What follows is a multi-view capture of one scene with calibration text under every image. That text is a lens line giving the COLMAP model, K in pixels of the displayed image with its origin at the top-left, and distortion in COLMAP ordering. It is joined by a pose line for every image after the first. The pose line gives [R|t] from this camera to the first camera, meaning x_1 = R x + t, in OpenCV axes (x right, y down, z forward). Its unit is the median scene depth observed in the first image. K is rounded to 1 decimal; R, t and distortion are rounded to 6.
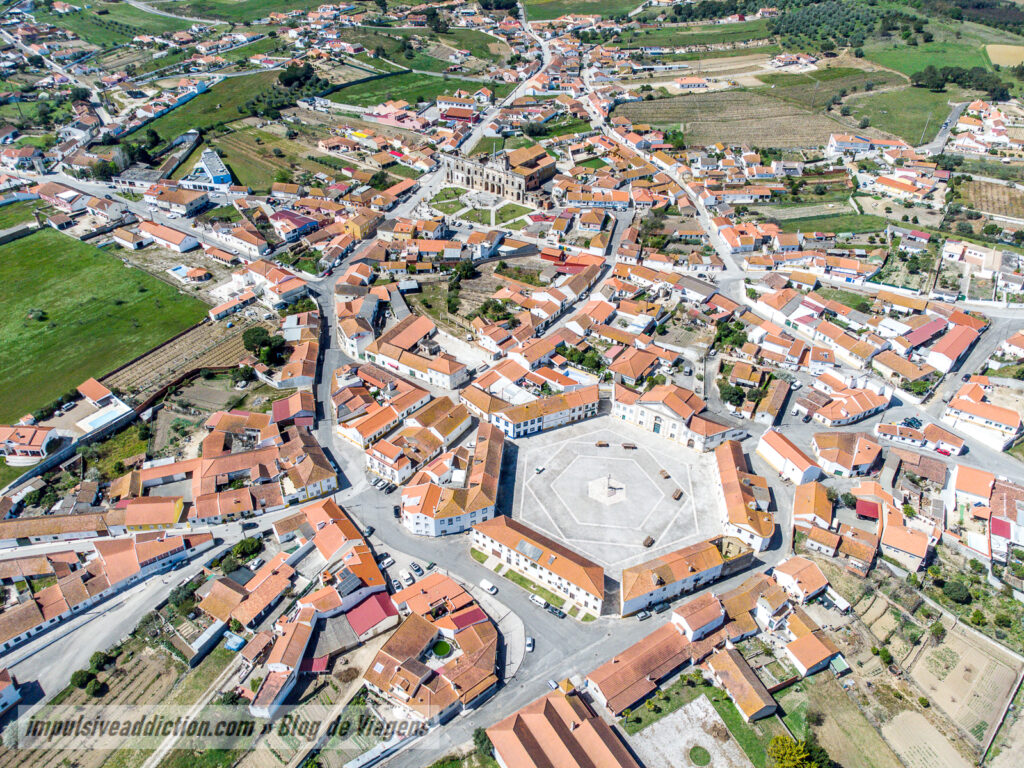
lens RADIAL K [[759.9, 0, 511.1], [0, 759.9, 386.8], [0, 0, 1]] dist [0.025259, -0.005201]
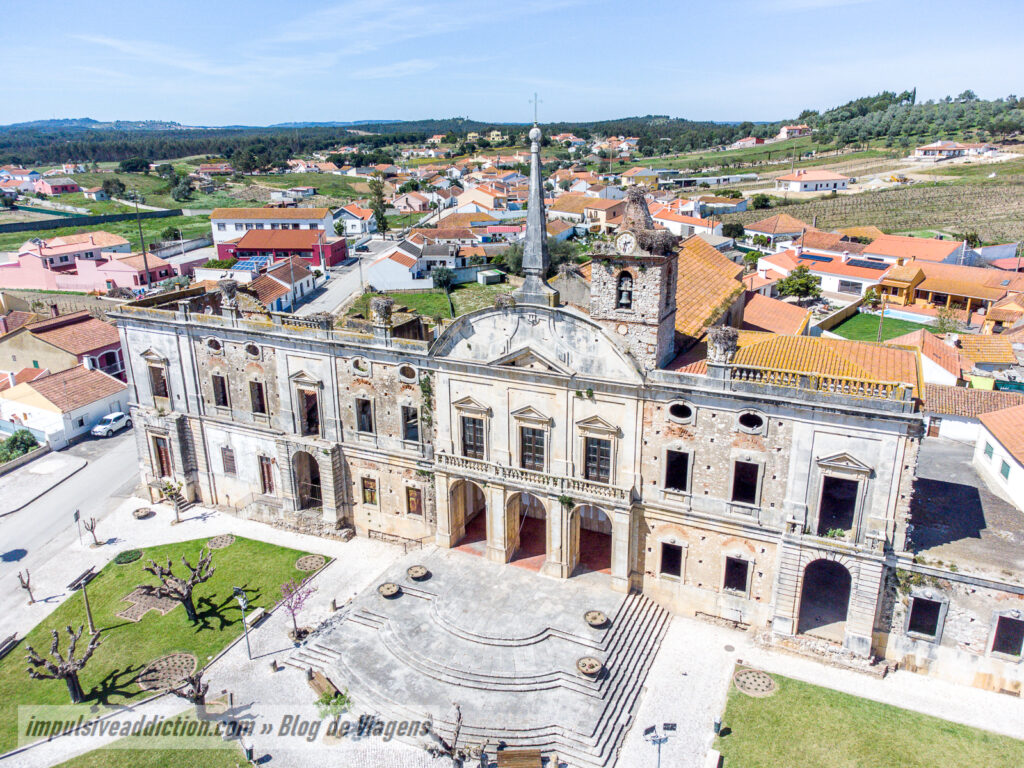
lens RADIAL K [[759.9, 0, 511.1], [0, 759.9, 386.8], [0, 0, 1]] dist [0.025259, -0.005201]
pose [[0.979932, -0.090302, 0.177706, -0.045386], [0.138975, 0.948603, -0.284321, -0.251516], [-0.142898, 0.303312, 0.942116, 0.893598]]
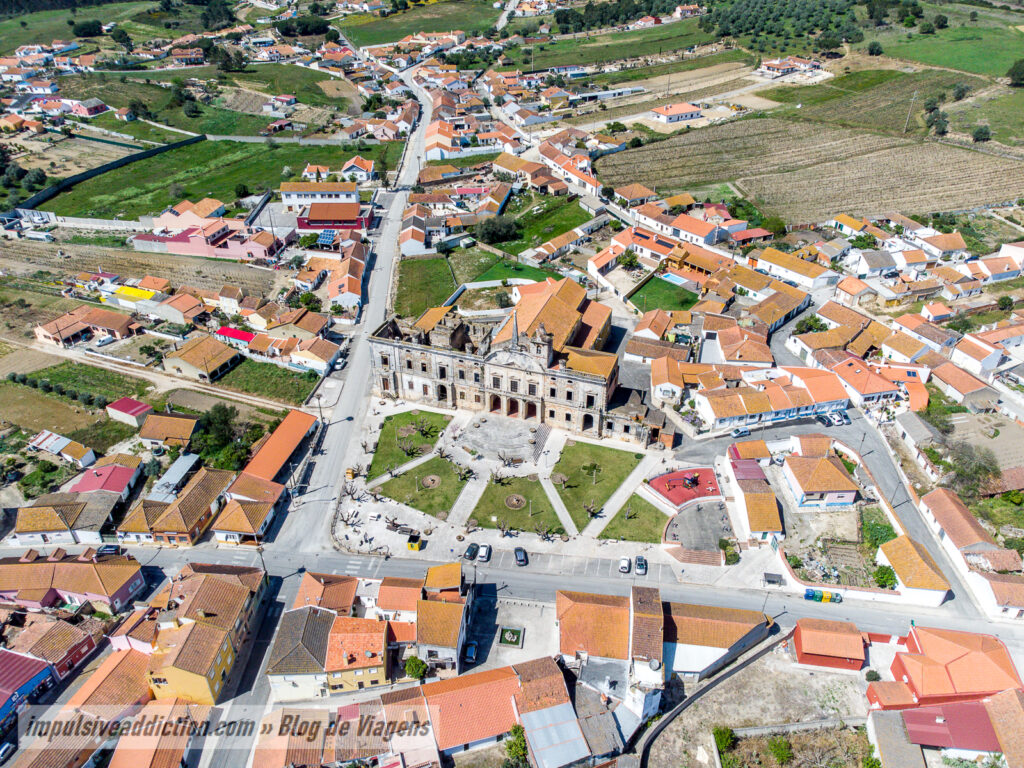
lens RADIAL K [[759.9, 0, 512.0], [0, 759.9, 384.0], [0, 0, 1]] dist [0.034733, -0.002762]
pose [[0.954877, -0.178742, 0.237195, -0.121305], [0.188781, 0.981813, -0.020118, -0.267684], [-0.229285, 0.063988, 0.971254, 0.604268]]
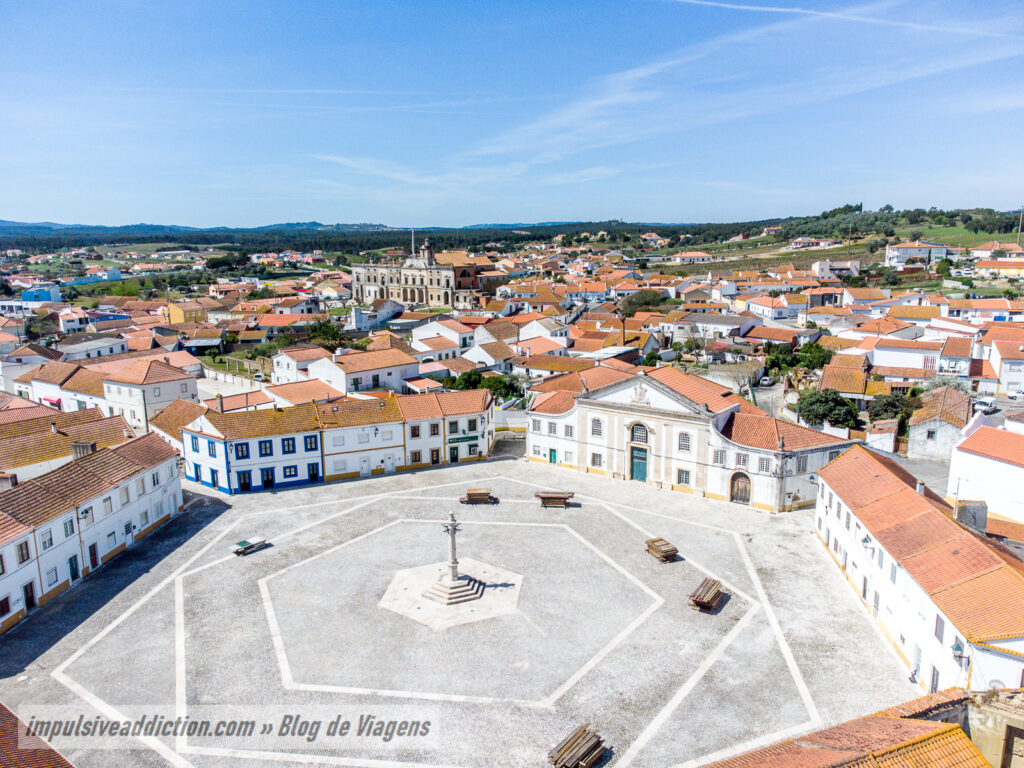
lens RADIAL K [[759.9, 0, 511.1], [0, 759.9, 386.8], [0, 0, 1]] dist [0.025259, -0.005201]
pose [[0.999058, -0.021763, -0.037551, 0.090903], [0.004267, 0.910259, -0.414017, 0.104967], [0.043192, 0.413467, 0.909494, 0.409472]]
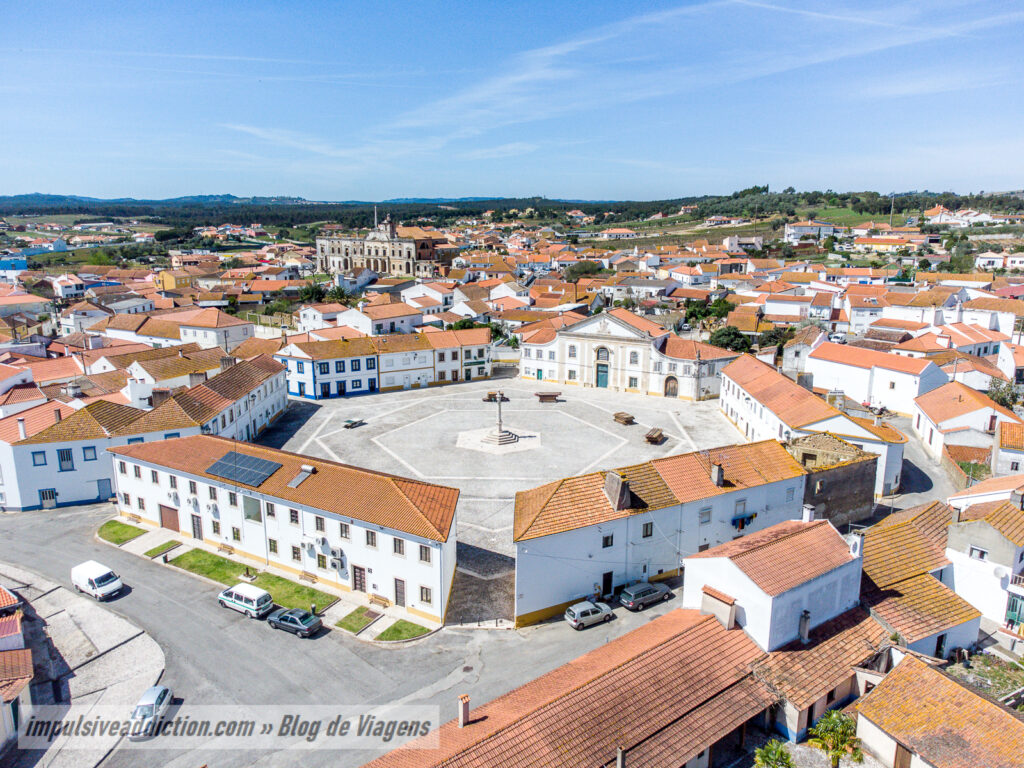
lens RADIAL K [[759.9, 0, 512.0], [0, 759.9, 384.0], [0, 0, 1]] dist [0.034733, -0.002762]
pose [[0.997404, -0.033828, 0.063562, 0.061032], [0.055833, 0.920772, -0.386085, 0.158305], [-0.045466, 0.388631, 0.920271, 0.331166]]
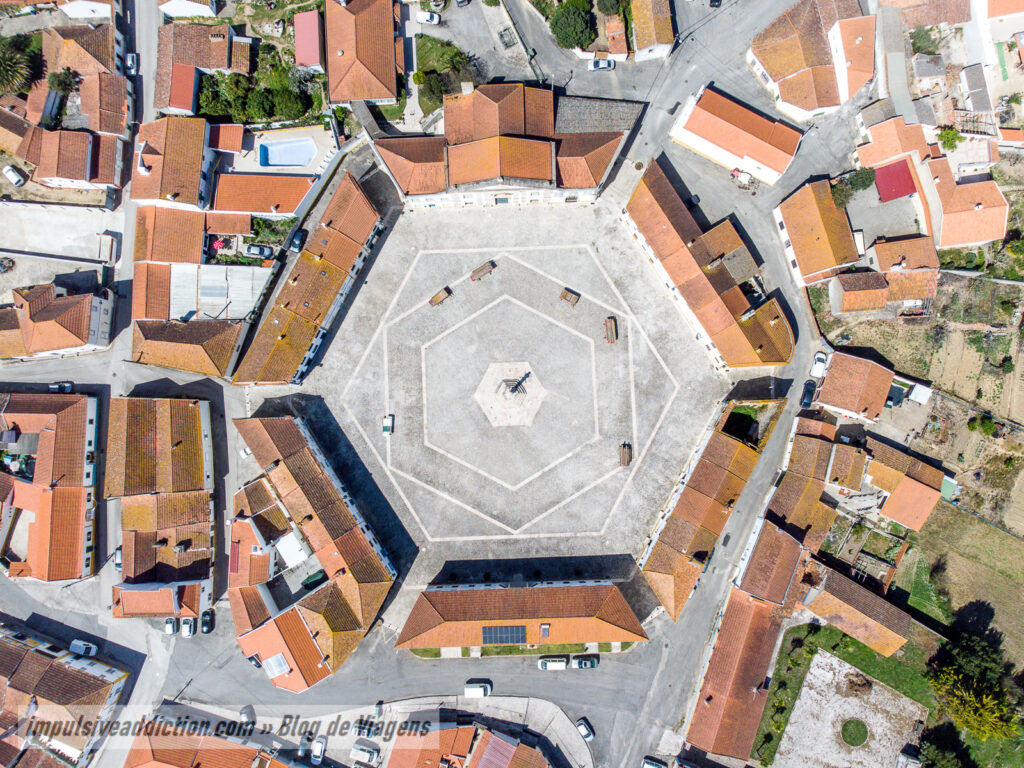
lens RADIAL K [[759.9, 0, 511.1], [0, 759.9, 386.8], [0, 0, 1]] dist [0.025259, -0.005201]
pose [[0.795562, -0.605871, 0.001480, 0.073774], [0.378076, 0.498353, 0.780194, -0.180195], [-0.473434, -0.620133, 0.625536, 0.365871]]
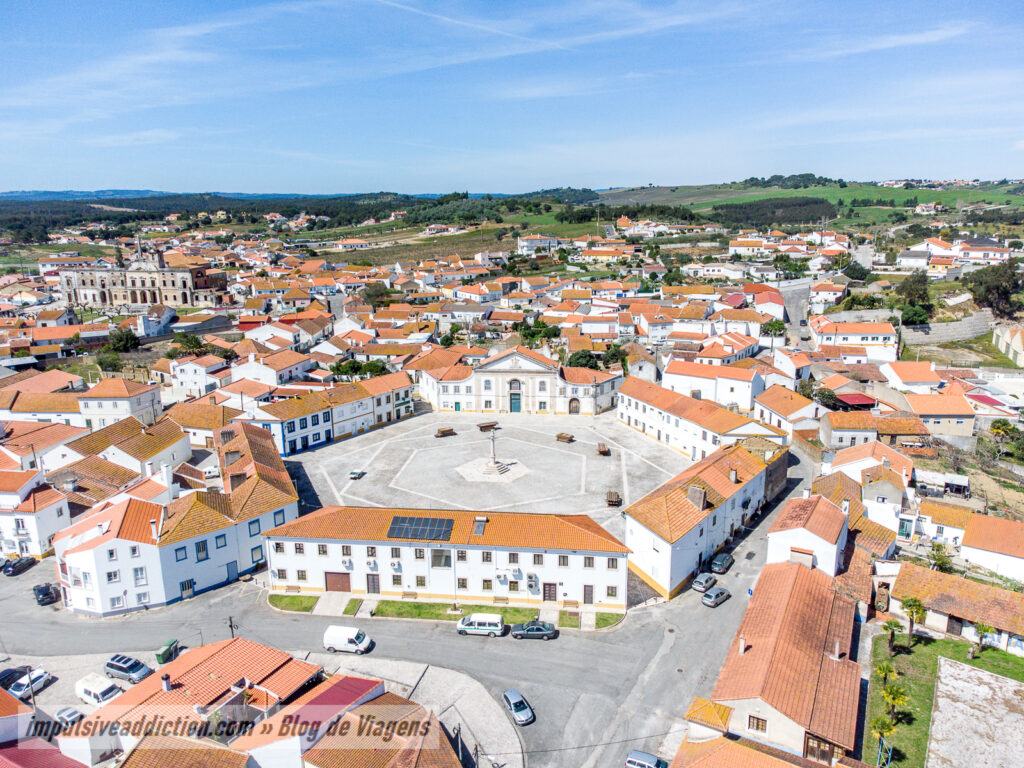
lens RADIAL K [[757.1, 0, 512.0], [0, 757.1, 384.0], [0, 0, 1]] dist [0.030628, -0.005377]
pose [[0.881015, -0.138061, 0.452495, -0.055760], [0.297595, 0.905260, -0.303218, 0.142030], [-0.367763, 0.401800, 0.838634, 0.294532]]
